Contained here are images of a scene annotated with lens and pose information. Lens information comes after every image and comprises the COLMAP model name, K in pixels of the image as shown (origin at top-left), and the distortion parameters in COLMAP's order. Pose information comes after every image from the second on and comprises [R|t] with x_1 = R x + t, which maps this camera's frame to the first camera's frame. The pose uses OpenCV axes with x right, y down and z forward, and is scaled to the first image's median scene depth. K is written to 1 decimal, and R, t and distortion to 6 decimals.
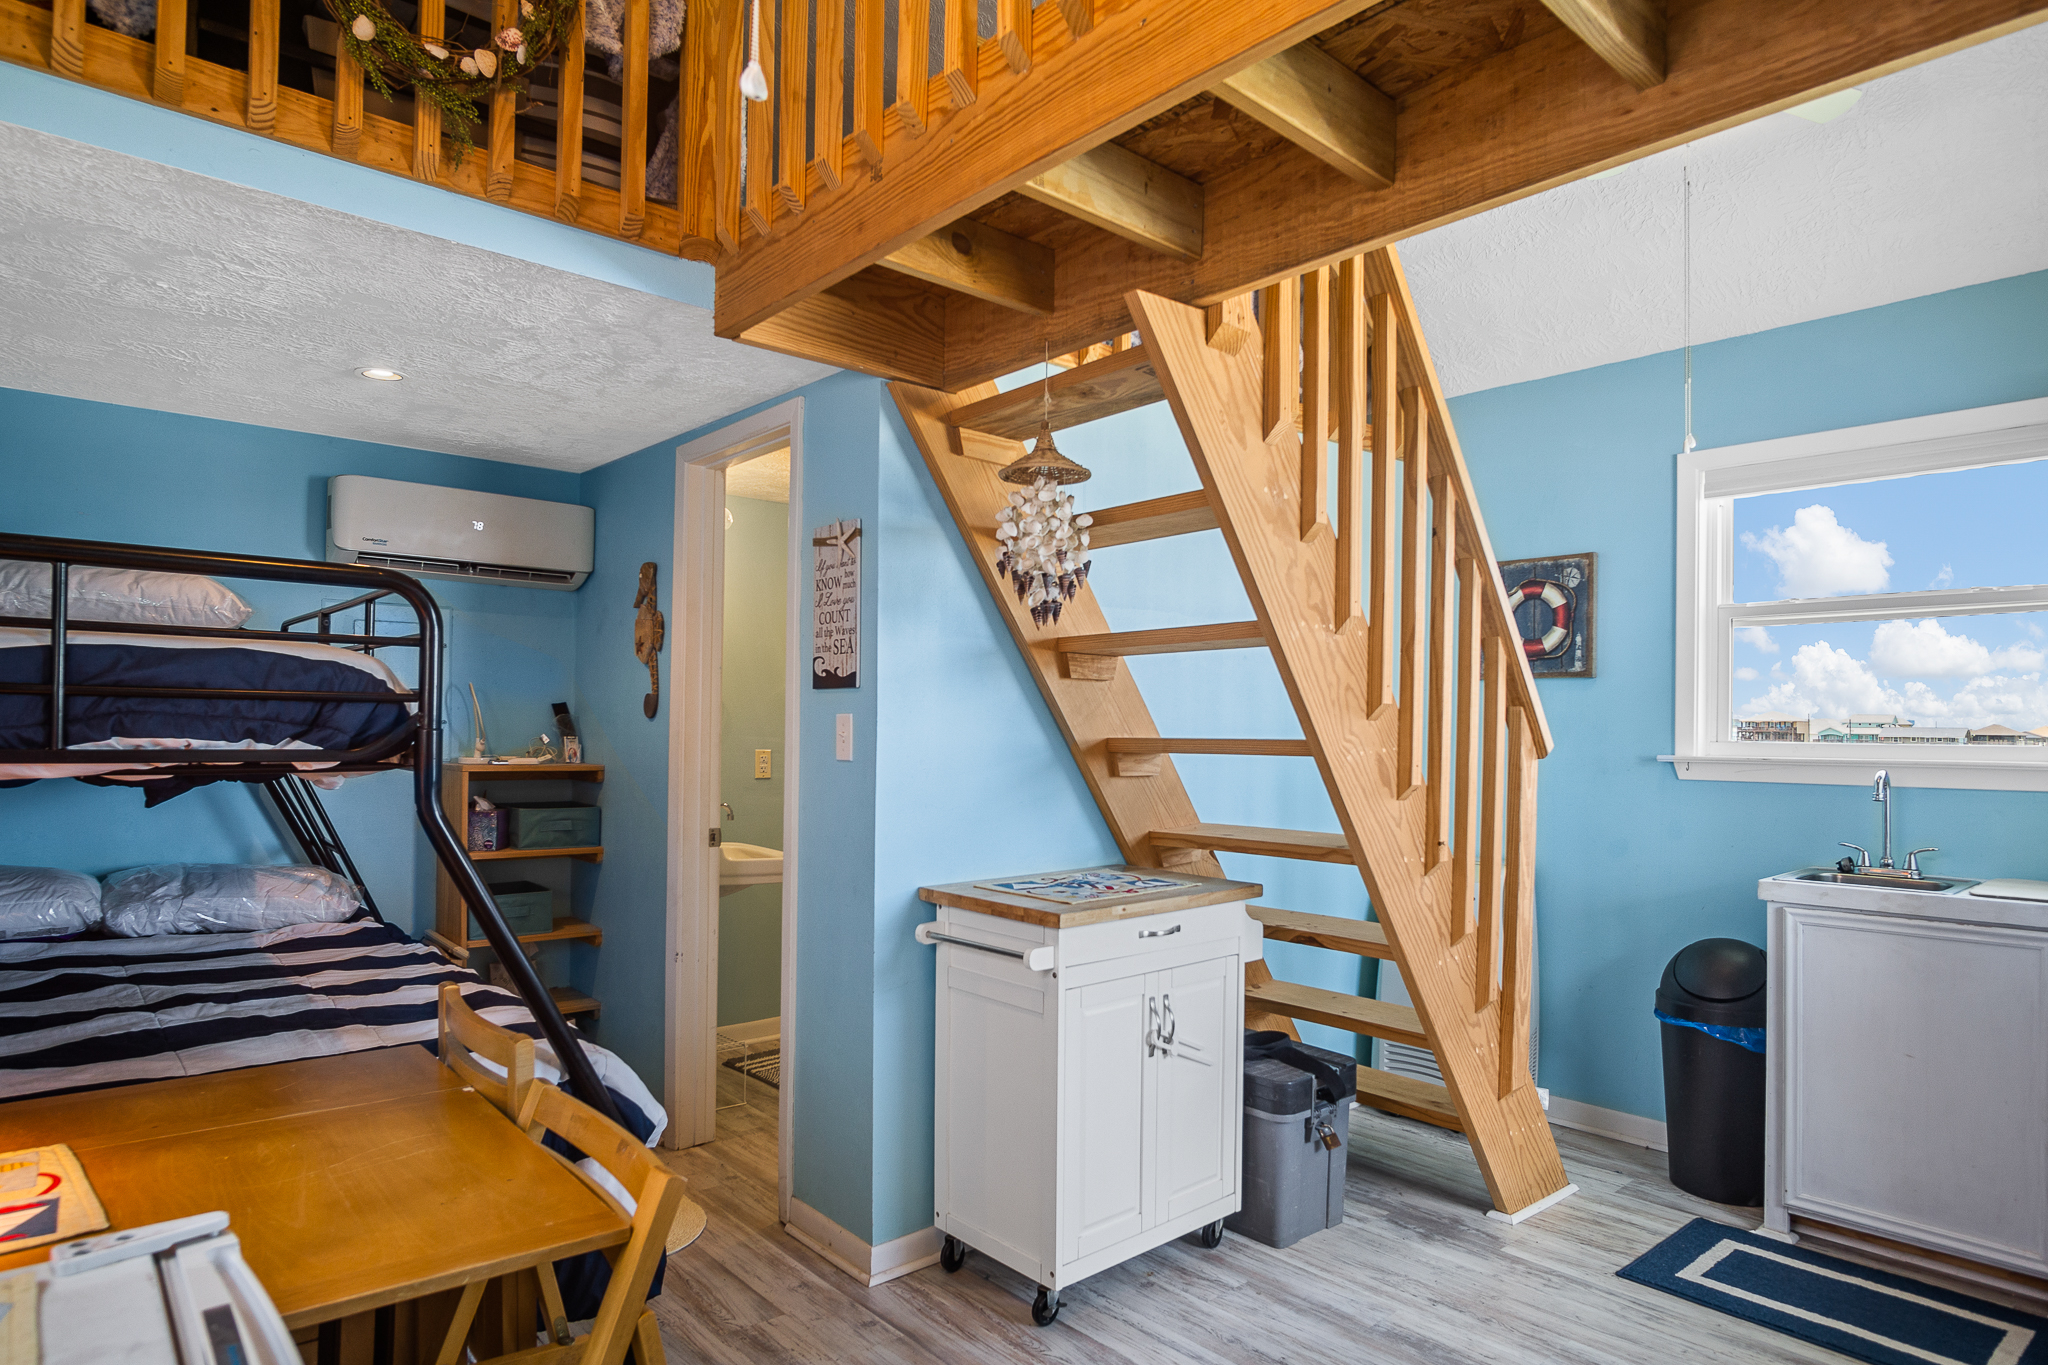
lens RADIAL K [[1156.3, 0, 1007.6], [0, 1156.3, 712.1], [0, 0, 1]] dist [-0.029018, 0.003336]
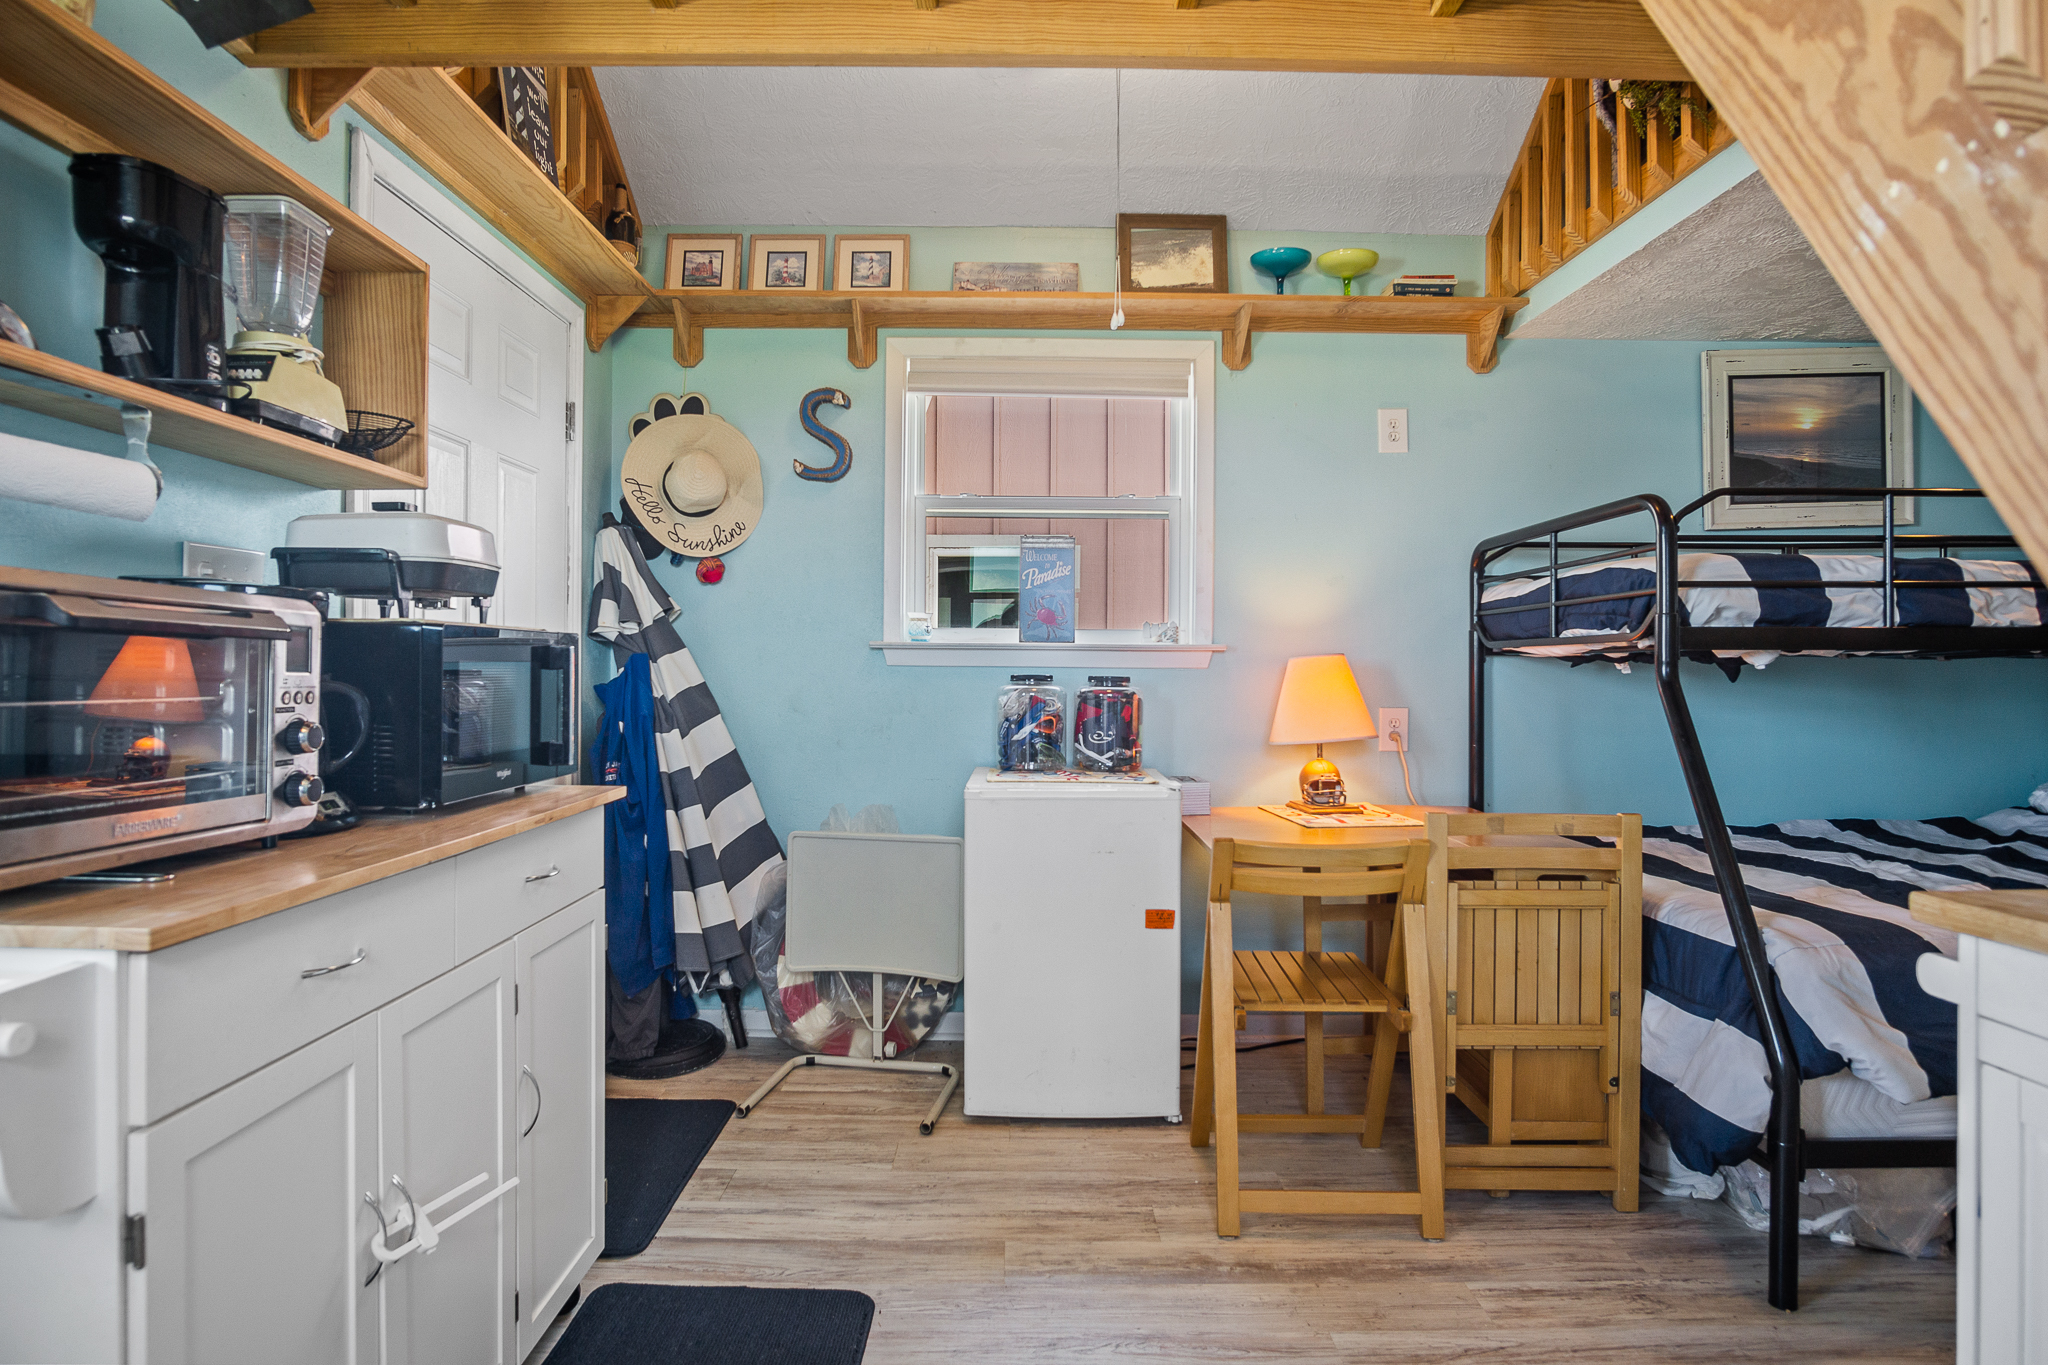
lens RADIAL K [[1119.0, 0, 1026.8], [0, 1119.0, 668.9], [0, 0, 1]] dist [-0.032038, 0.007310]
pose [[-0.641994, -0.019834, -0.766453, 0.585645], [-0.002427, 0.999713, -0.023838, 0.071067], [0.766706, -0.013444, -0.641858, 0.848560]]
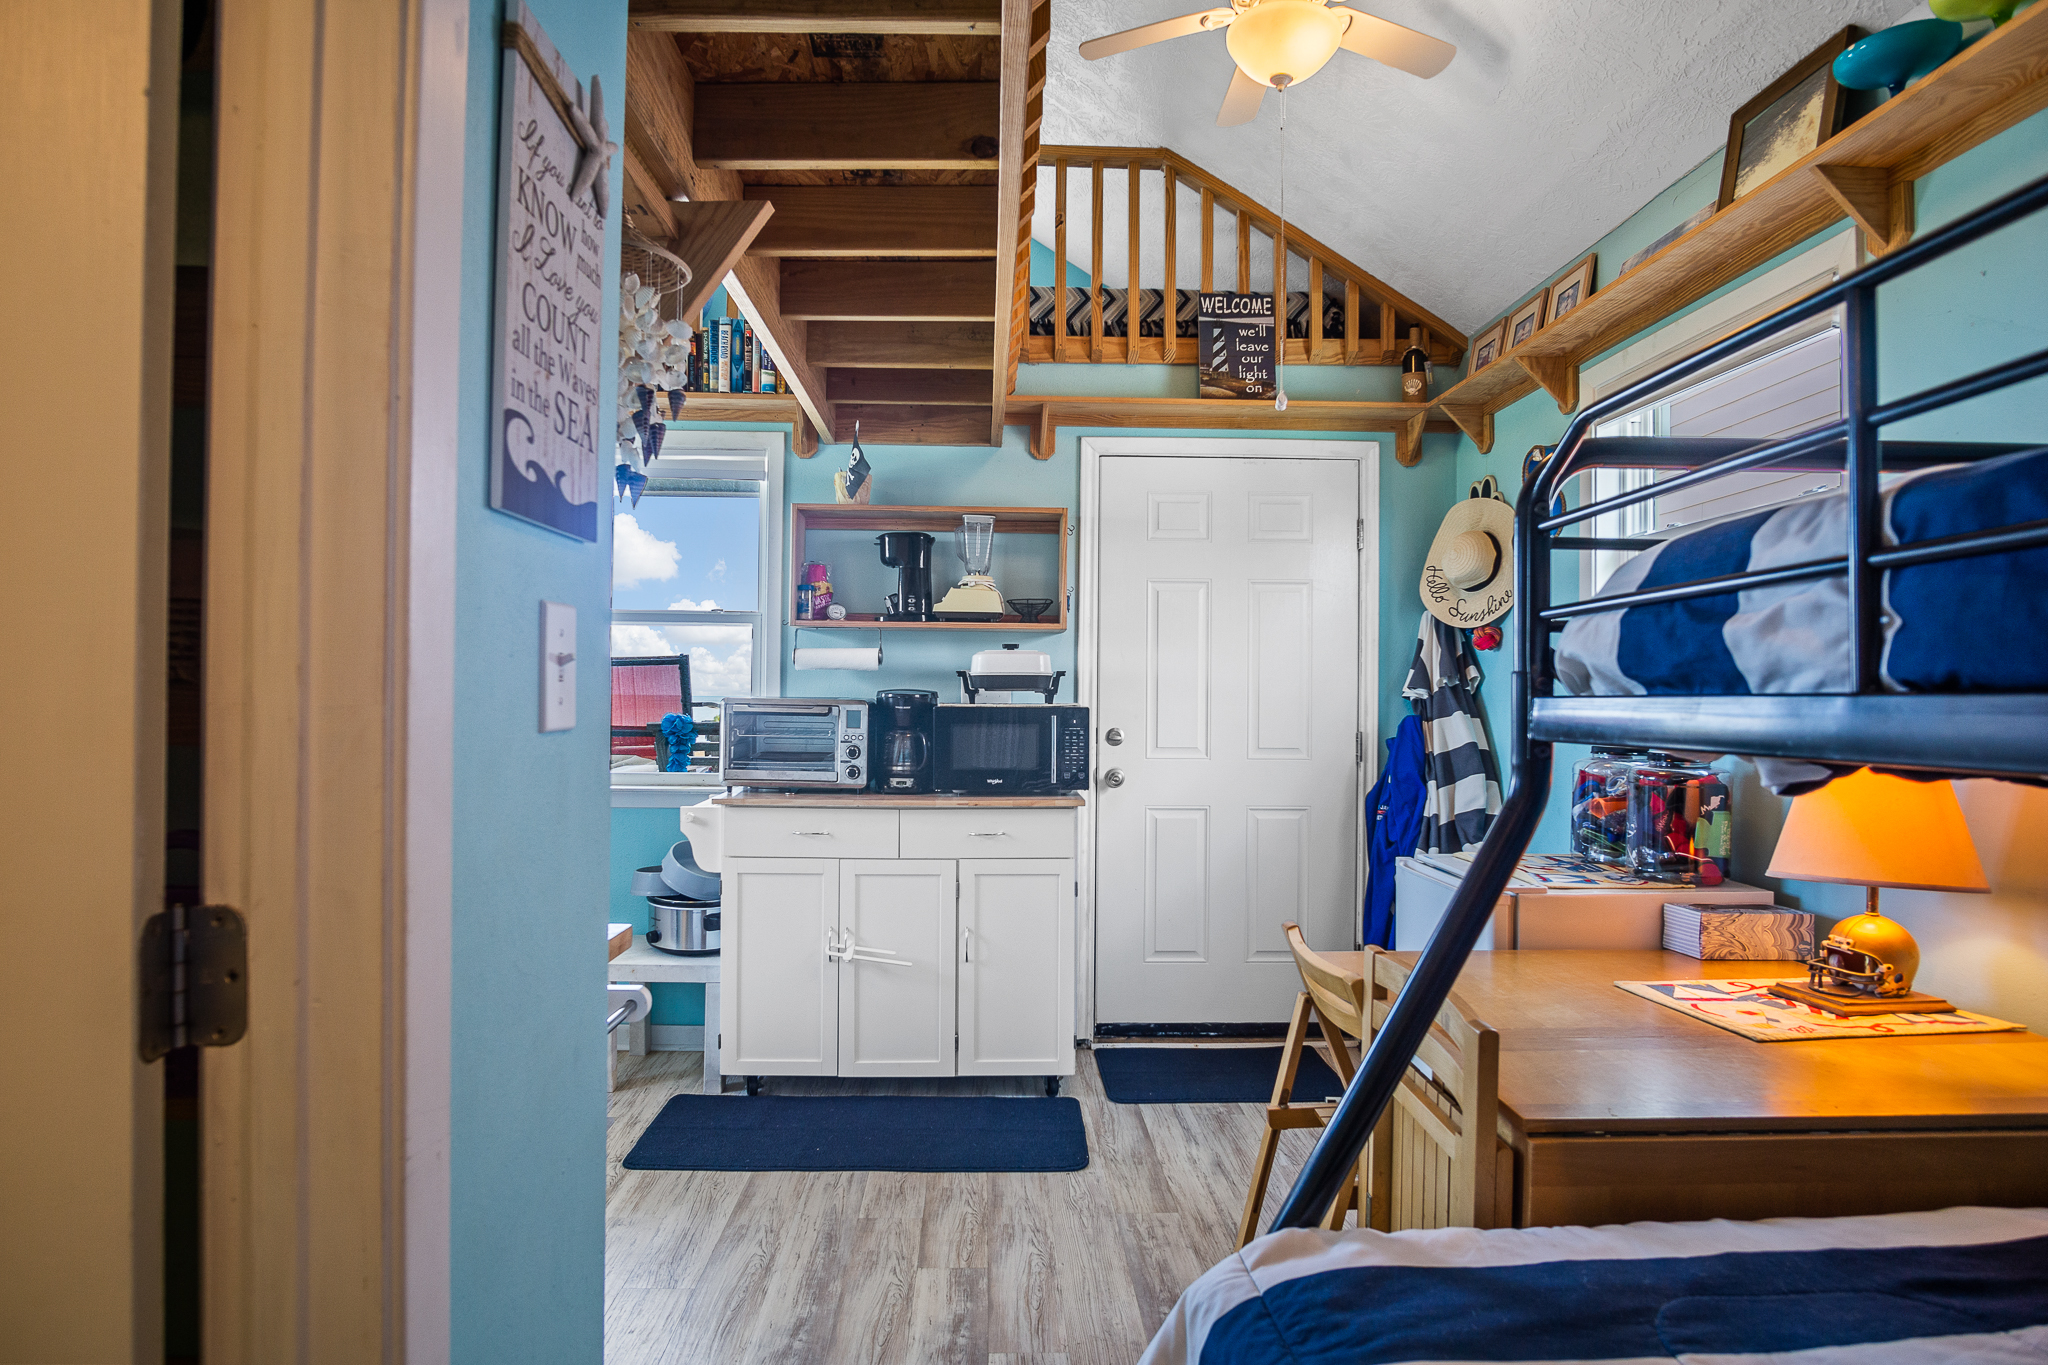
lens RADIAL K [[1119.0, 0, 1023.9], [0, 1119.0, 681.1], [0, 0, 1]] dist [-0.032038, 0.007310]
pose [[-0.780837, -0.013826, 0.624582, -0.456890], [-0.031855, 0.999336, -0.017704, 0.028708], [-0.623922, -0.033720, -0.780759, 1.149678]]
